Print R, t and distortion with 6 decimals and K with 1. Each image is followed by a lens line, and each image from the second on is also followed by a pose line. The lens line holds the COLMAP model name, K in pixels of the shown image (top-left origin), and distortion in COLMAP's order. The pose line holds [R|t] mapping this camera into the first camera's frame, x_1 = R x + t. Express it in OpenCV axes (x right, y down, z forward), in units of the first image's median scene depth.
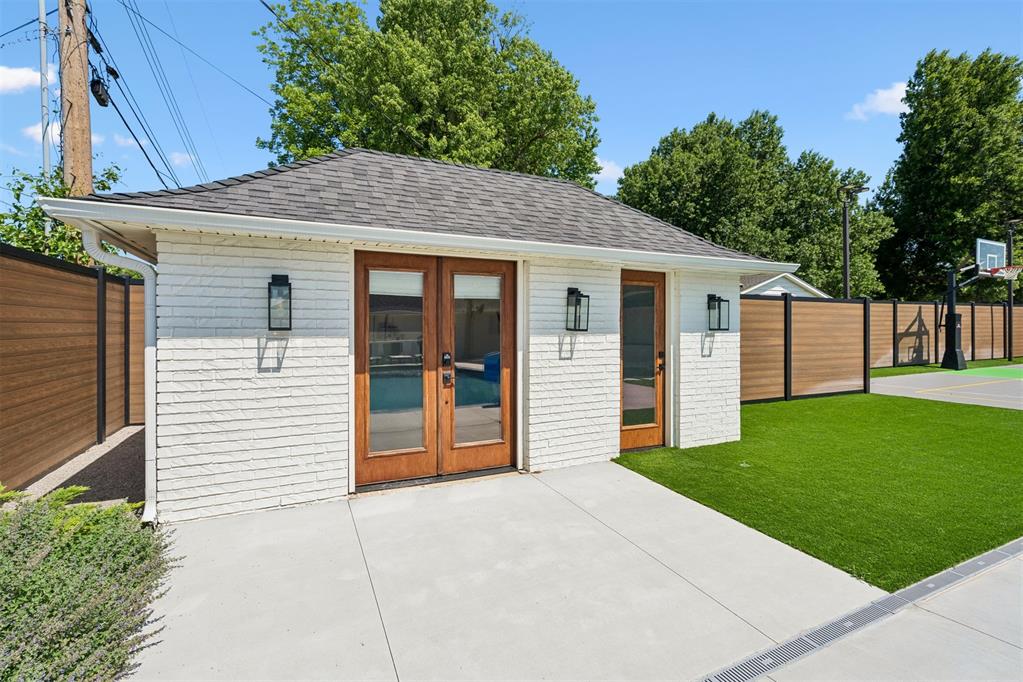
lens RADIAL K [[468.5, 0, 513.5], [0, 468.5, 337.7], [0, 0, 1]] dist [-0.001130, 0.000693]
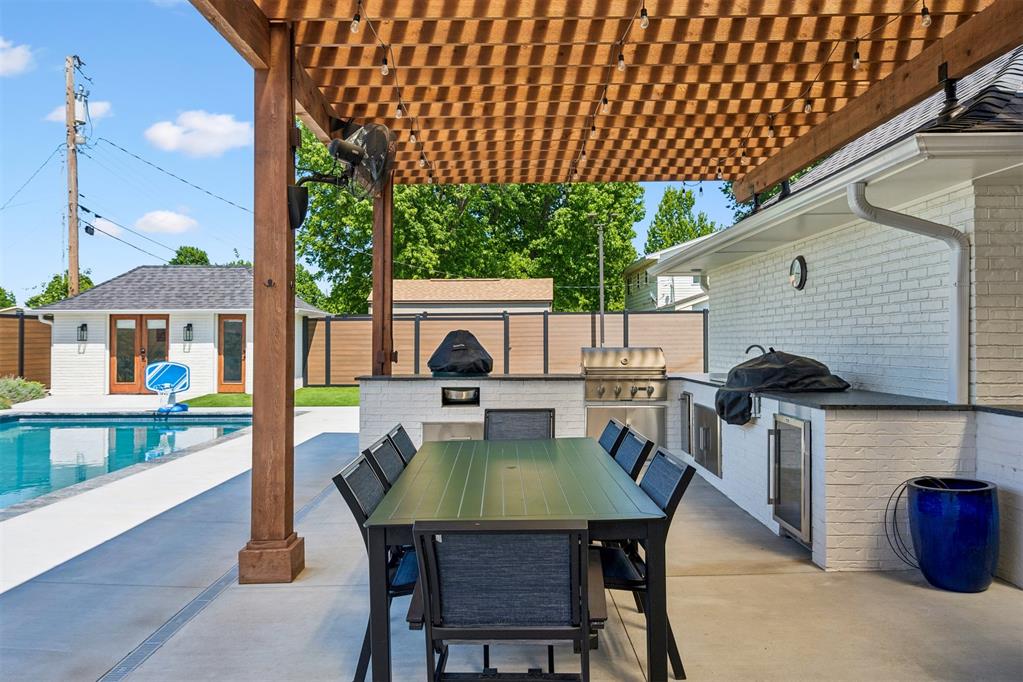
lens RADIAL K [[757.1, 0, 511.8], [0, 757.1, 335.9], [0, 0, 1]] dist [-0.000666, 0.004707]
pose [[0.908691, -0.001128, -0.417467, 3.774967], [-0.003977, 0.999928, -0.011359, -0.002037], [0.417450, 0.011982, 0.908621, -2.190875]]
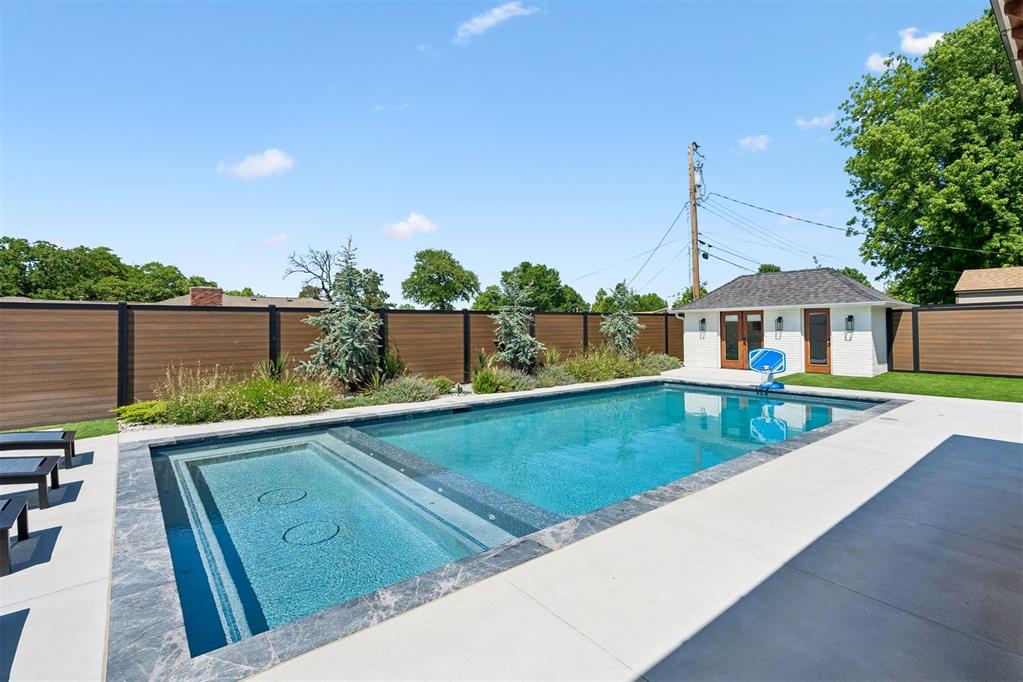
lens RADIAL K [[468.5, 0, 519.4], [0, 468.5, 309.9], [0, 0, 1]] dist [-0.001130, 0.000693]
pose [[0.249669, -0.037189, -0.967617, 3.125474], [-0.001239, 0.999249, -0.038725, -0.031663], [0.968330, 0.010867, 0.249436, -1.725509]]
